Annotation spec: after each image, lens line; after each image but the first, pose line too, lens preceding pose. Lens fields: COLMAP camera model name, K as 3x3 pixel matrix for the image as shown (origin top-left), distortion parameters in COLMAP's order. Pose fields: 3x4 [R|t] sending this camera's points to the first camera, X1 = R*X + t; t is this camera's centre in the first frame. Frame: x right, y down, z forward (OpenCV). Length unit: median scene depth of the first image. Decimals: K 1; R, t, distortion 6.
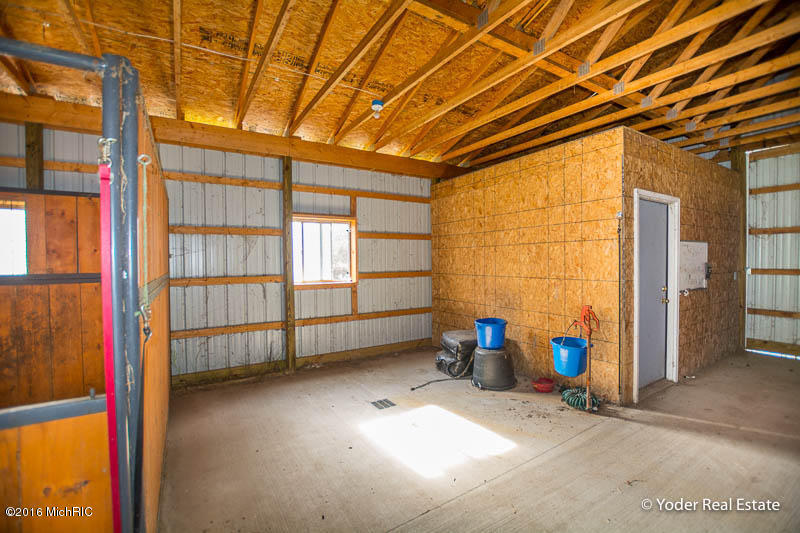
lens RADIAL K [[358.8, 0, 400.0], [0, 358.8, 266.5], [0, 0, 1]] dist [-0.004183, -0.000639]
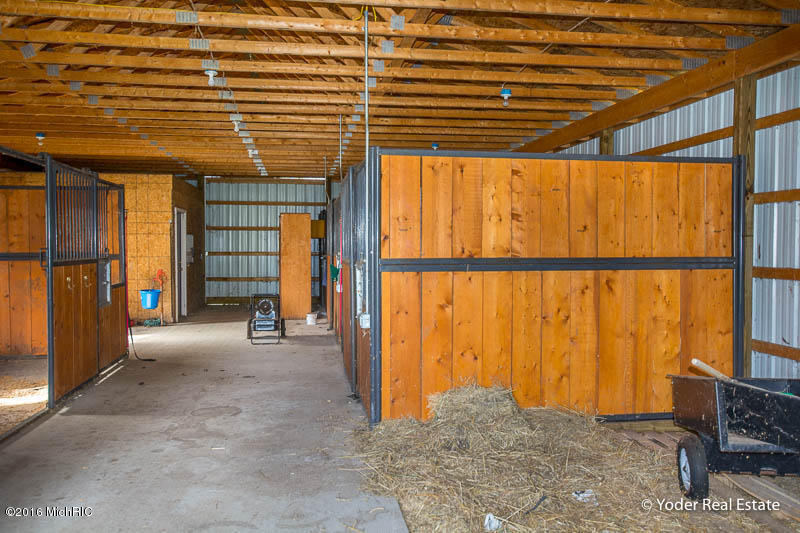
lens RADIAL K [[631.5, 0, 400.0], [0, 631.5, 266.5], [0, 0, 1]] dist [0.001084, 0.000204]
pose [[0.410078, -0.025165, 0.911703, -1.240487], [0.015064, 0.999670, 0.020817, 0.026398], [-0.911926, 0.005197, 0.410321, -0.935947]]
